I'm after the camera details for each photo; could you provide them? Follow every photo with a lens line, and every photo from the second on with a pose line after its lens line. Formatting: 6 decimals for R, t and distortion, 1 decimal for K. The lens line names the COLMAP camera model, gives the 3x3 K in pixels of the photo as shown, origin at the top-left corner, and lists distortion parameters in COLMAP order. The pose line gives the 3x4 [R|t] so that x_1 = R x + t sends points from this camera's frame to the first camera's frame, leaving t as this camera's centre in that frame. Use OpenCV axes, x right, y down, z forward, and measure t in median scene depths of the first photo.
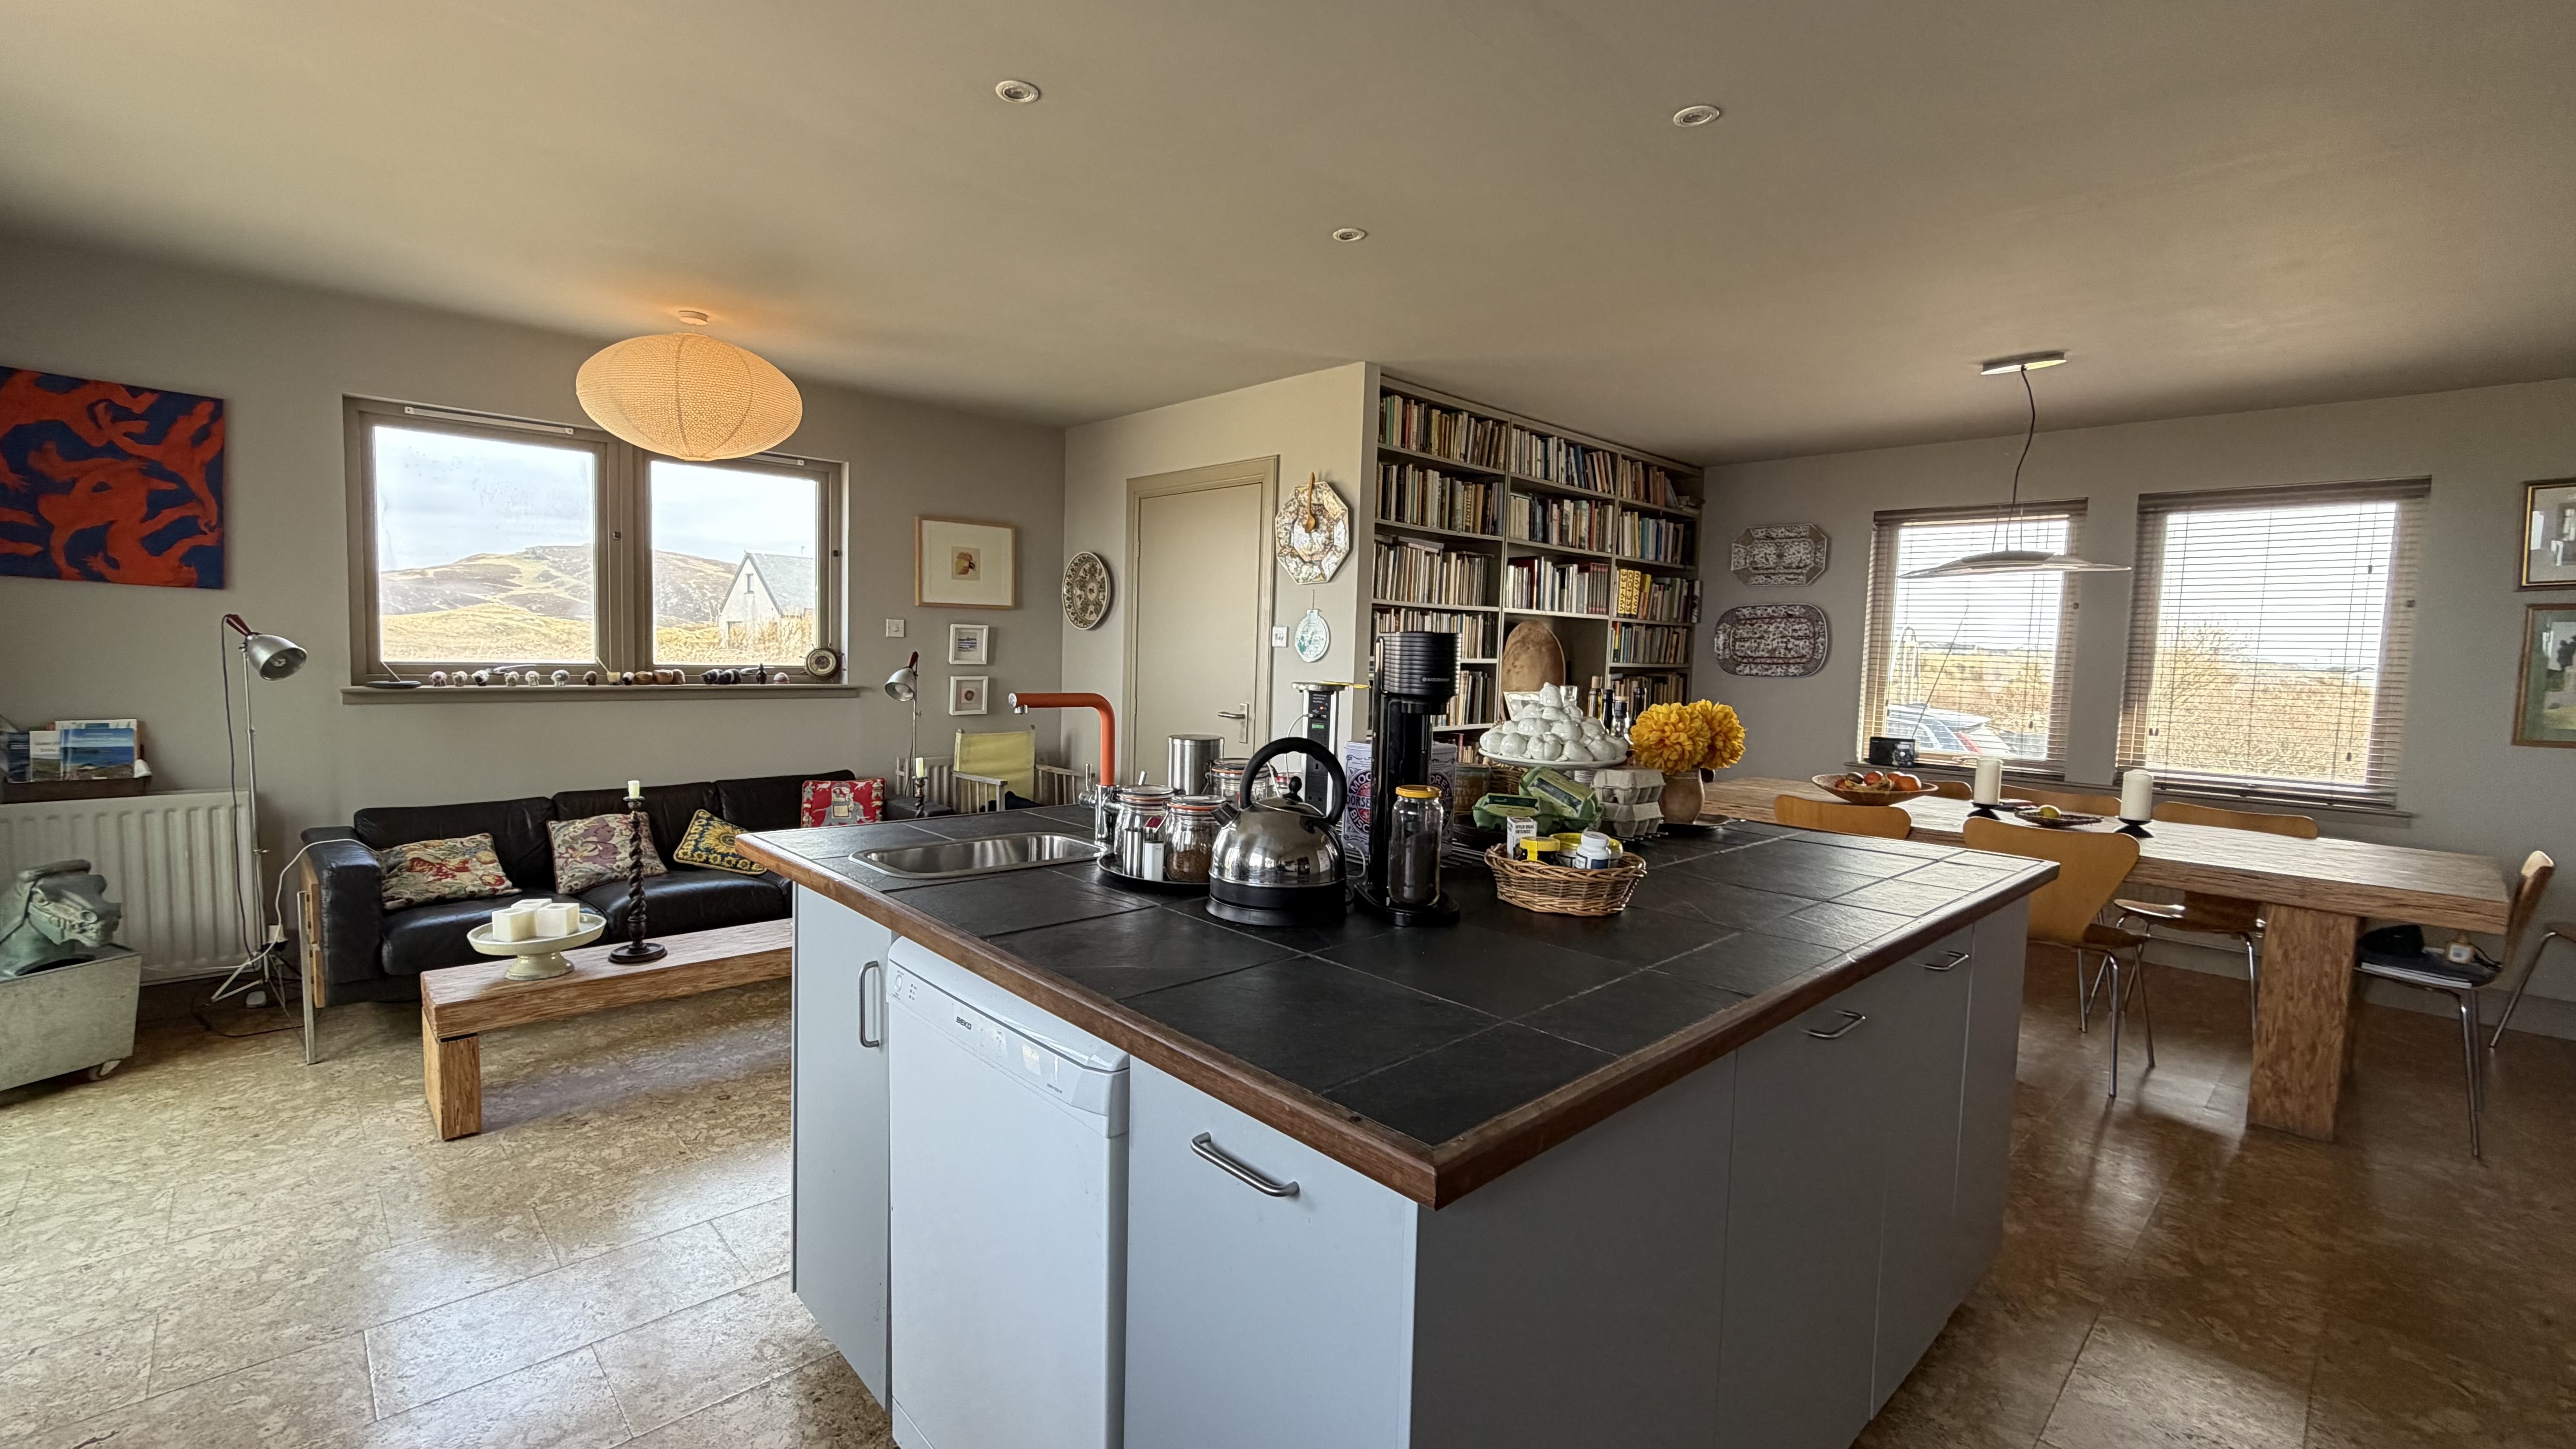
lens RADIAL K [[1096.9, 0, 1285.2], [0, 1096.9, 734.9], [0, 0, 1]] dist [-0.000677, -0.000047]
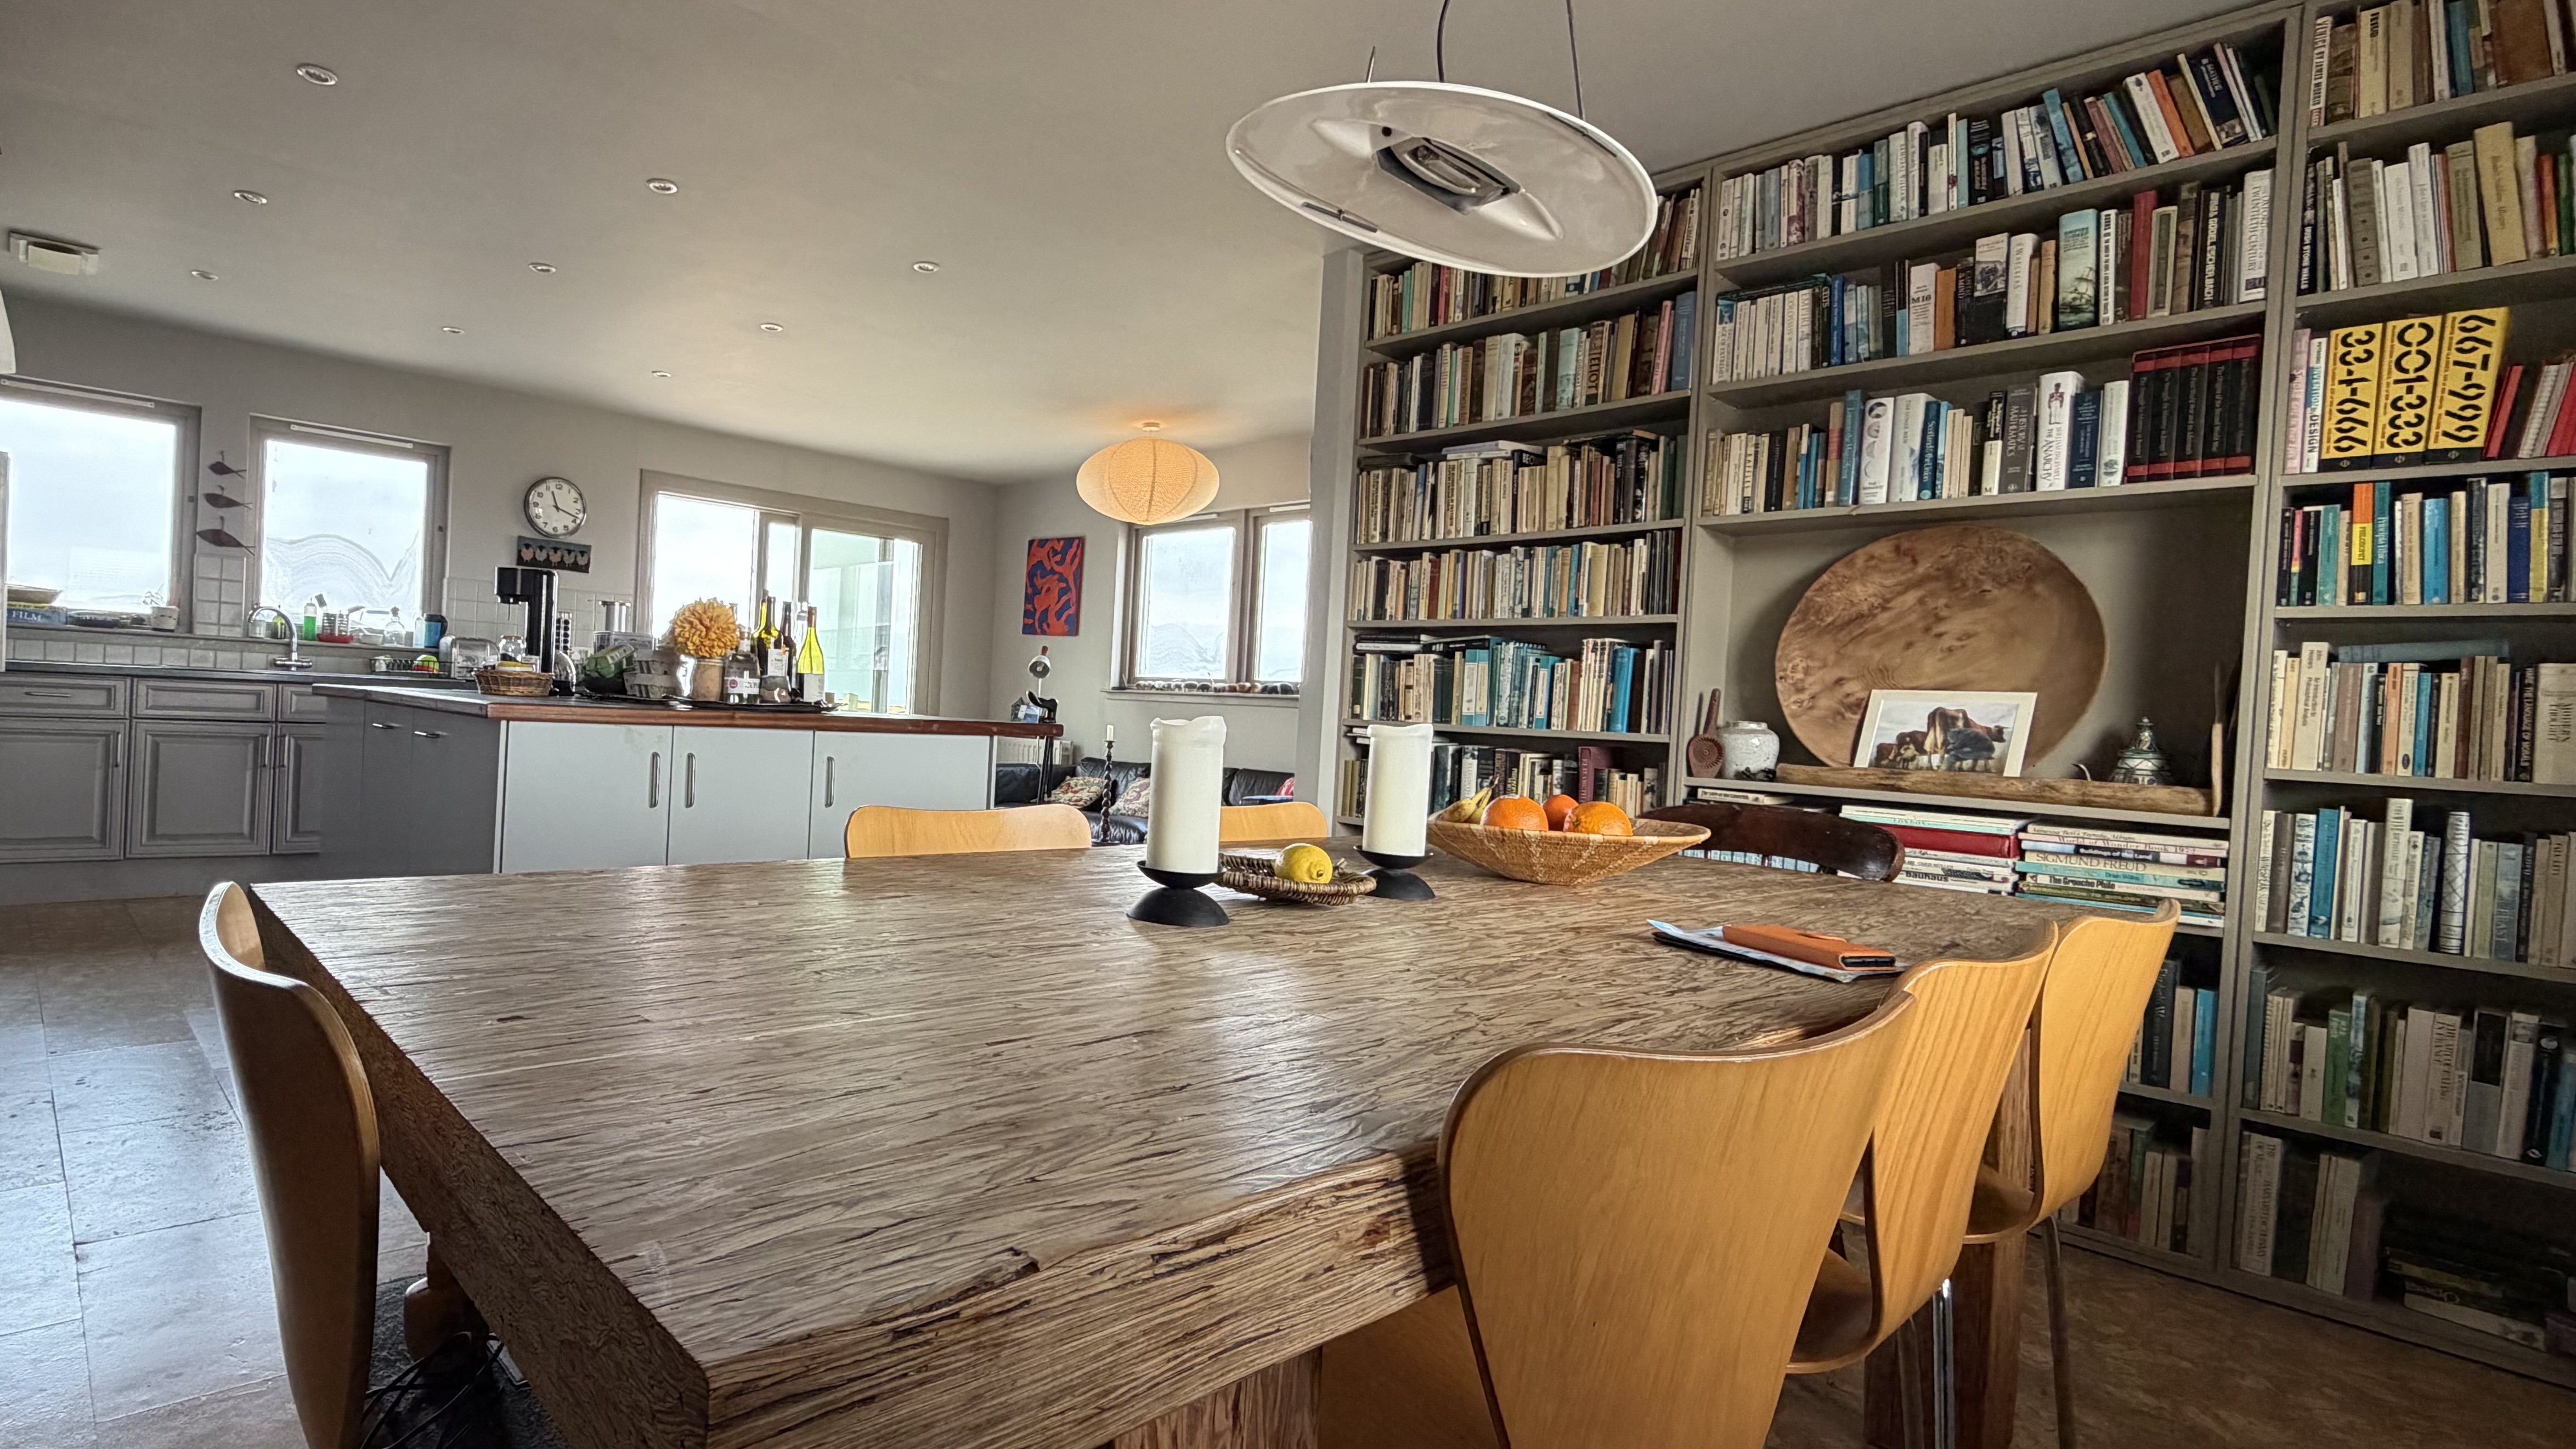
lens RADIAL K [[1245.5, 0, 1285.7], [0, 1245.5, 730.8], [0, 0, 1]] dist [-0.001075, -0.000183]
pose [[0.037662, -0.015706, -0.999167, 0.772973], [-0.123416, 0.992148, -0.020247, 0.023104], [0.991640, 0.124076, 0.035428, 0.773061]]
